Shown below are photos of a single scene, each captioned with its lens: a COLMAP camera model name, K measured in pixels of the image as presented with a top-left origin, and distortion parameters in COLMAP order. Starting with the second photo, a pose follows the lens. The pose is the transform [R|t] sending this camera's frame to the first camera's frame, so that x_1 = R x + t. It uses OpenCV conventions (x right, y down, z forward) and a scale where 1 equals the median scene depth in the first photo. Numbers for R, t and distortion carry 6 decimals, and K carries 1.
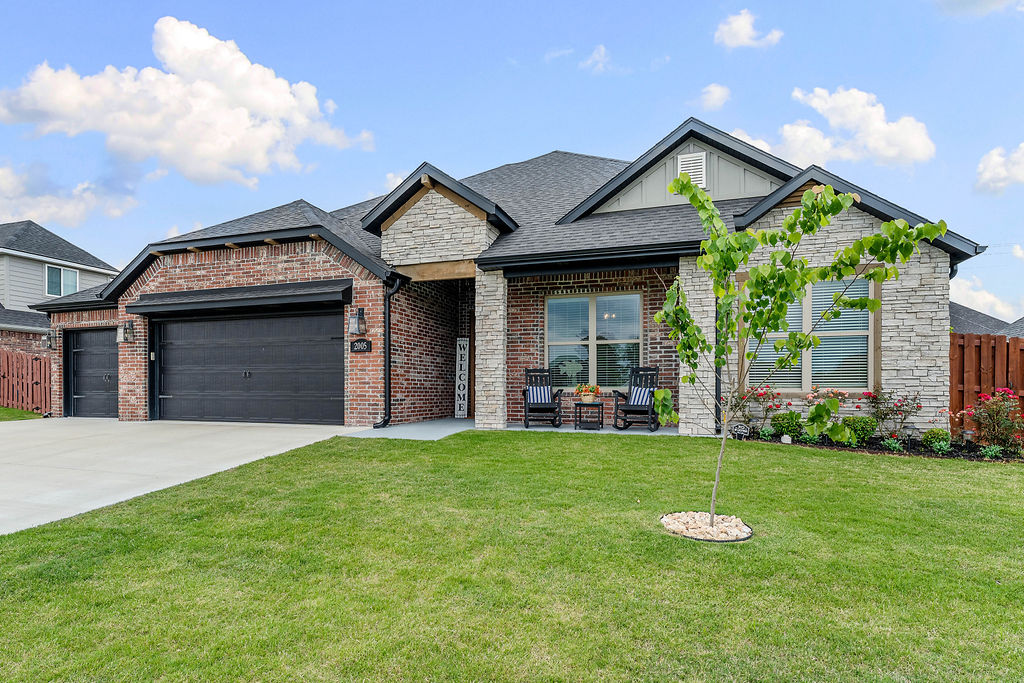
lens RADIAL K [[497.2, 0, 511.7], [0, 497.2, 339.5], [0, 0, 1]] dist [-0.005478, -0.000982]
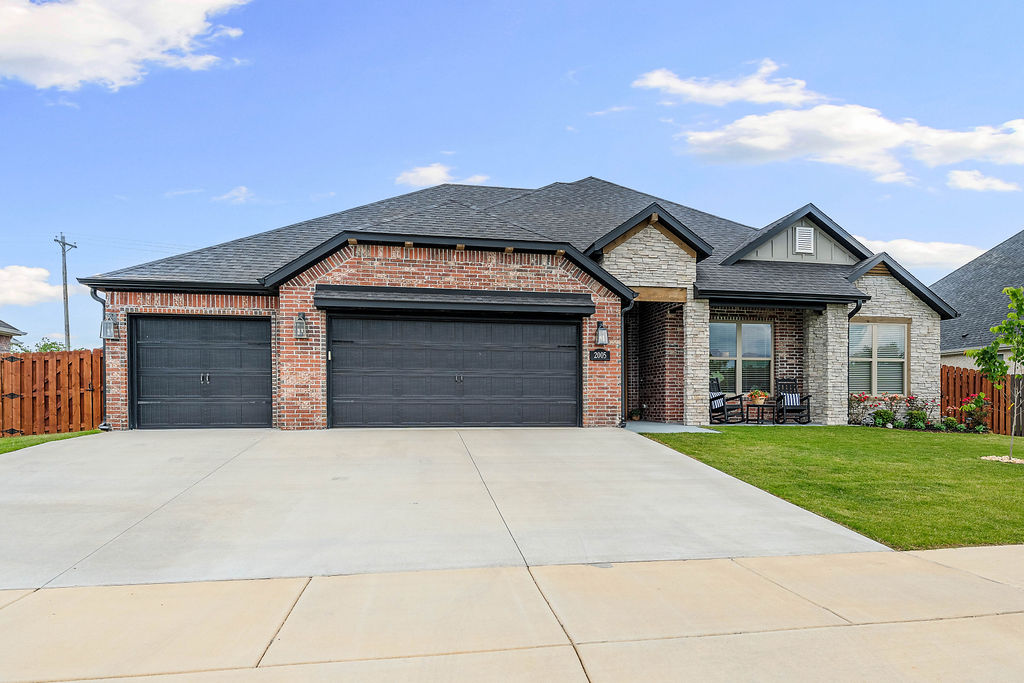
lens RADIAL K [[521.9, 0, 513.3], [0, 521.9, 339.7], [0, 0, 1]] dist [0.000296, -0.000909]
pose [[0.897282, 0.048984, 0.438731, -0.987110], [-0.046866, 0.998778, -0.015664, 0.005492], [-0.438962, -0.006507, 0.898482, 0.024722]]
